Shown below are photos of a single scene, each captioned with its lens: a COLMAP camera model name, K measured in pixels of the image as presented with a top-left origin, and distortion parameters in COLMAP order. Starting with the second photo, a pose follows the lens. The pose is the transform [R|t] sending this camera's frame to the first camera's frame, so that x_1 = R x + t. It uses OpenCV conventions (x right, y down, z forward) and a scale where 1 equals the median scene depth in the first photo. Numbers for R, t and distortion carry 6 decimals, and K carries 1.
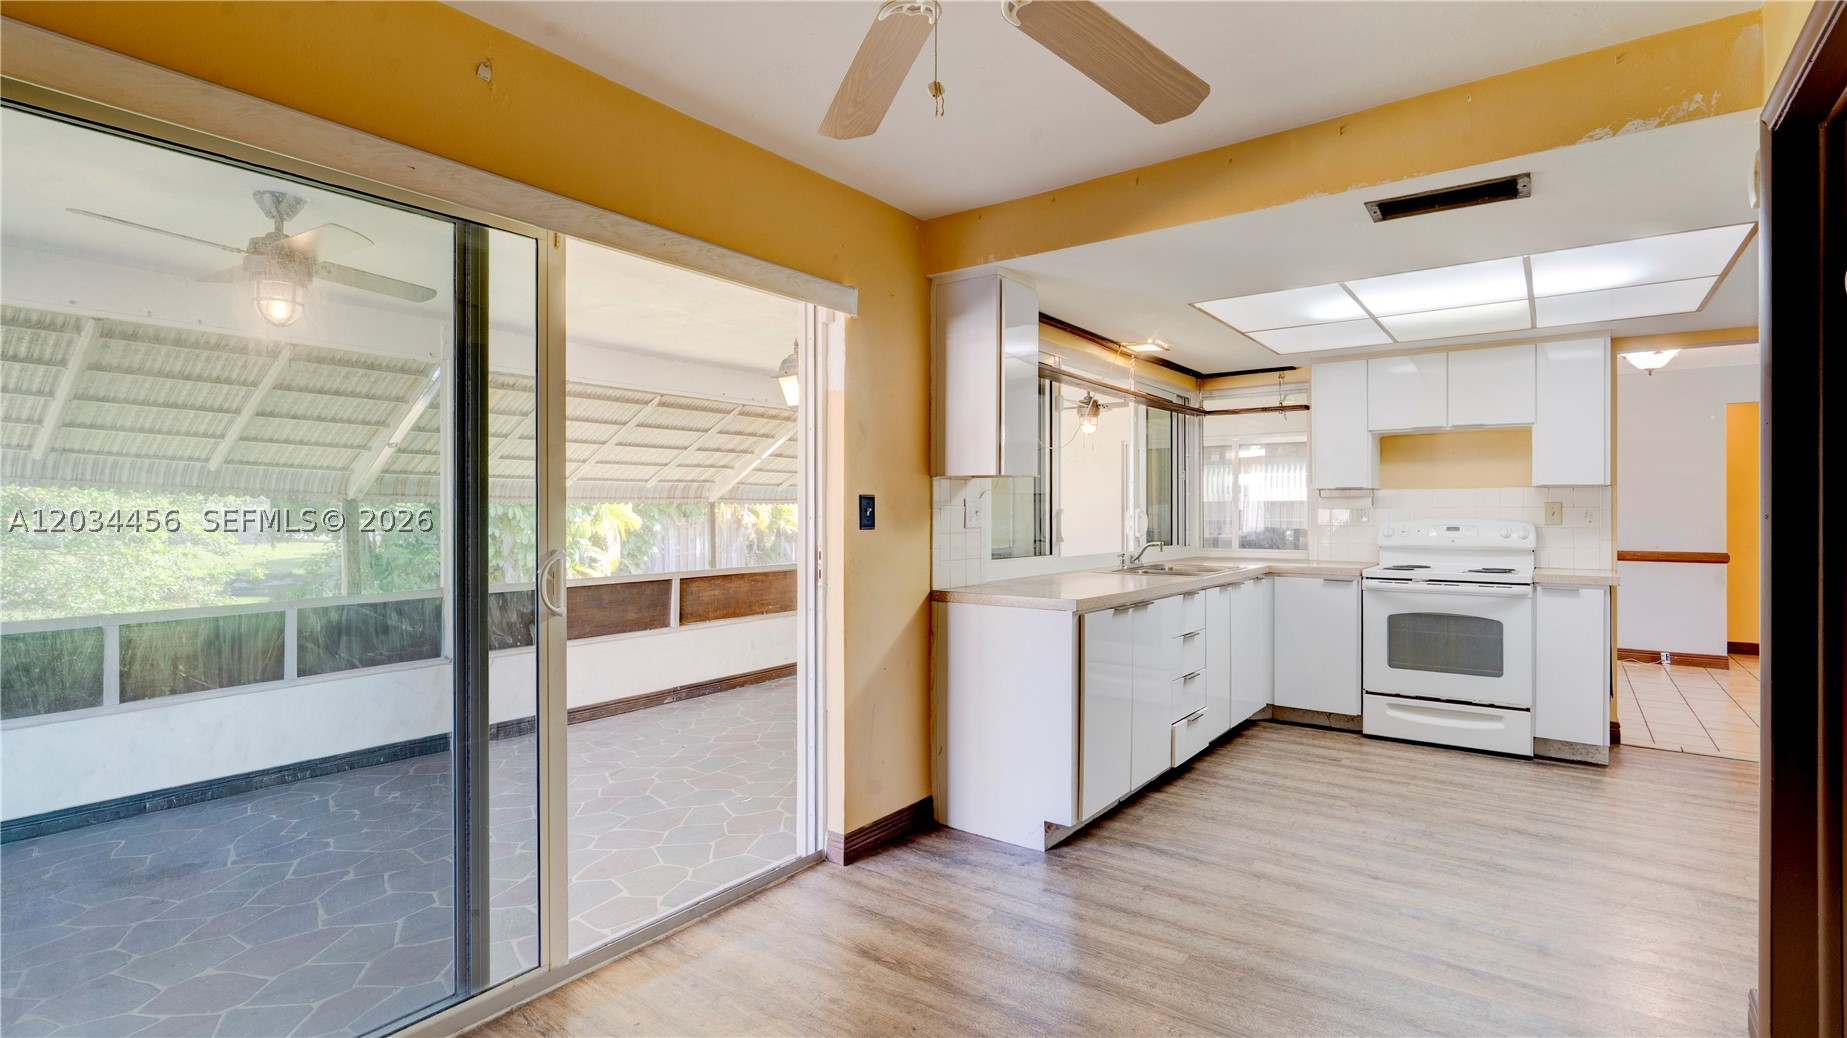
lens RADIAL K [[868.1, 0, 929.7], [0, 868.1, 515.0], [0, 0, 1]] dist [-0.021984, 0.005298]
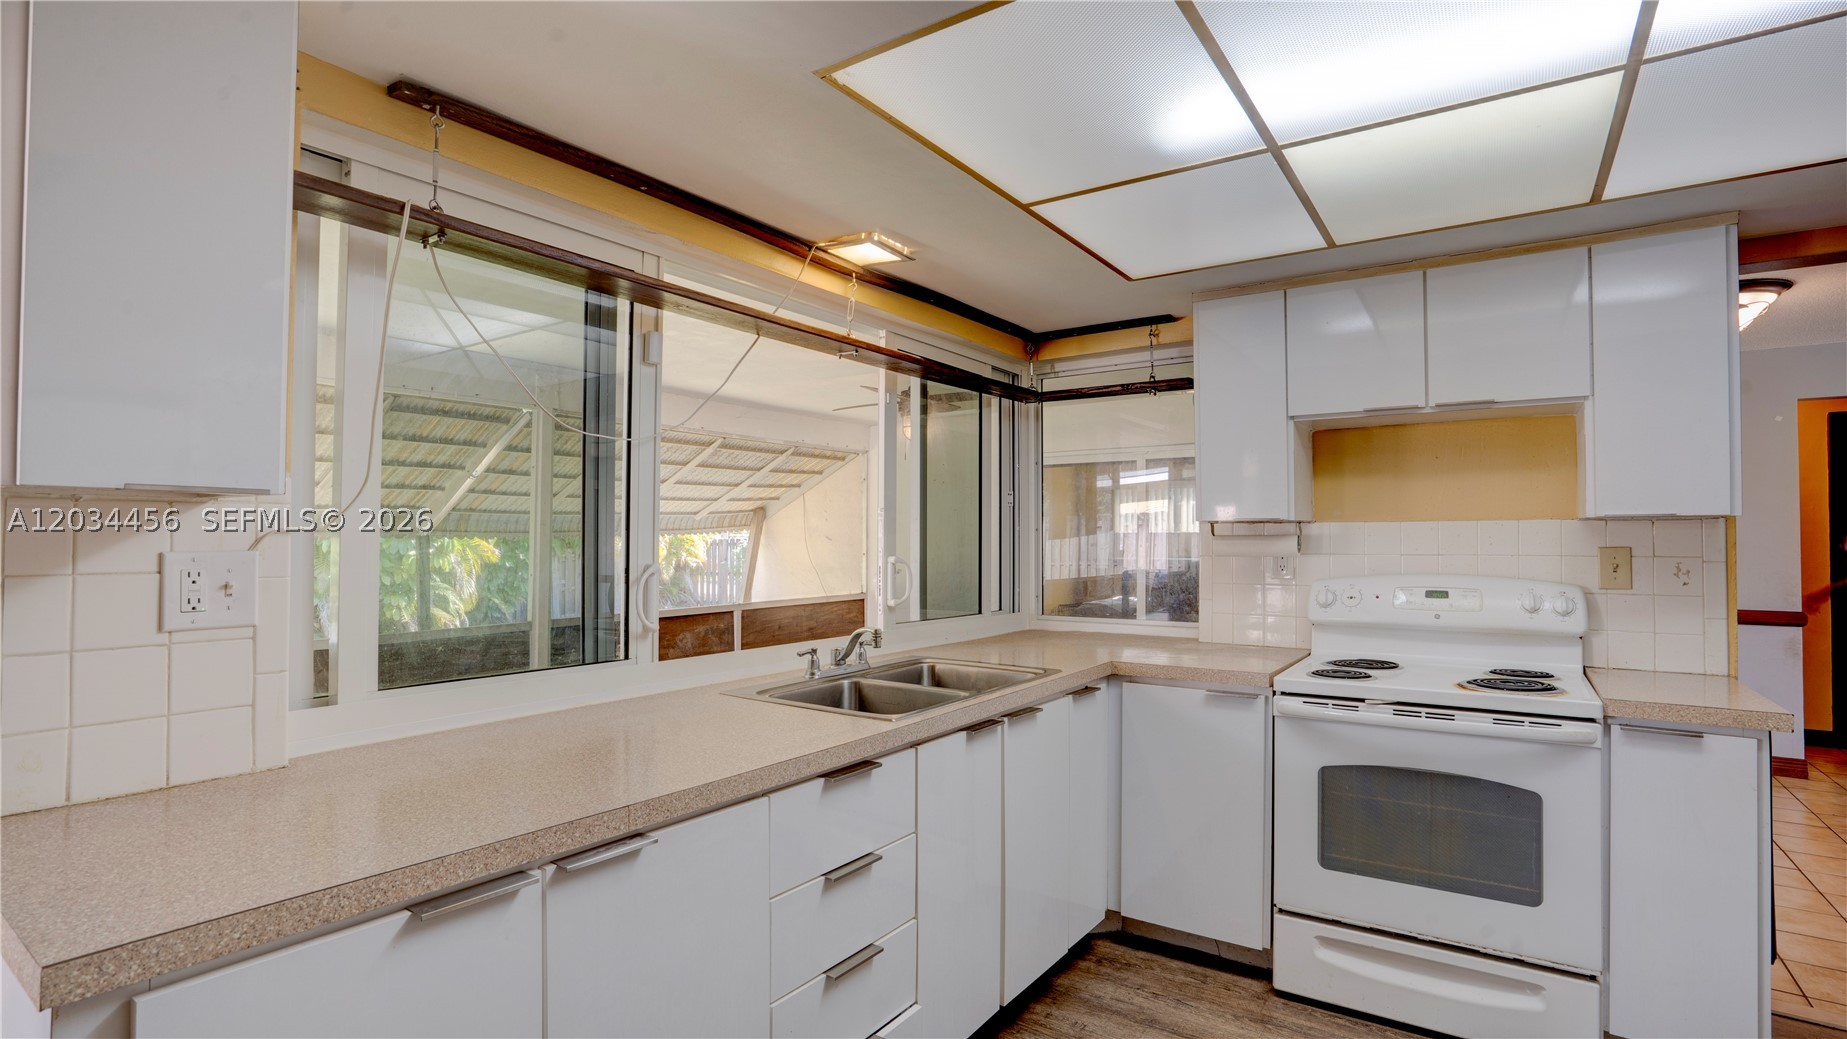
lens RADIAL K [[868.1, 0, 960.2], [0, 868.1, 532.4], [0, 0, 1]] dist [-0.021984, 0.005298]
pose [[0.998235, 0.000285, 0.059390, 0.277867], [0.000368, 0.999940, -0.010976, -0.018711], [-0.059389, 0.010979, 0.998175, 0.480660]]
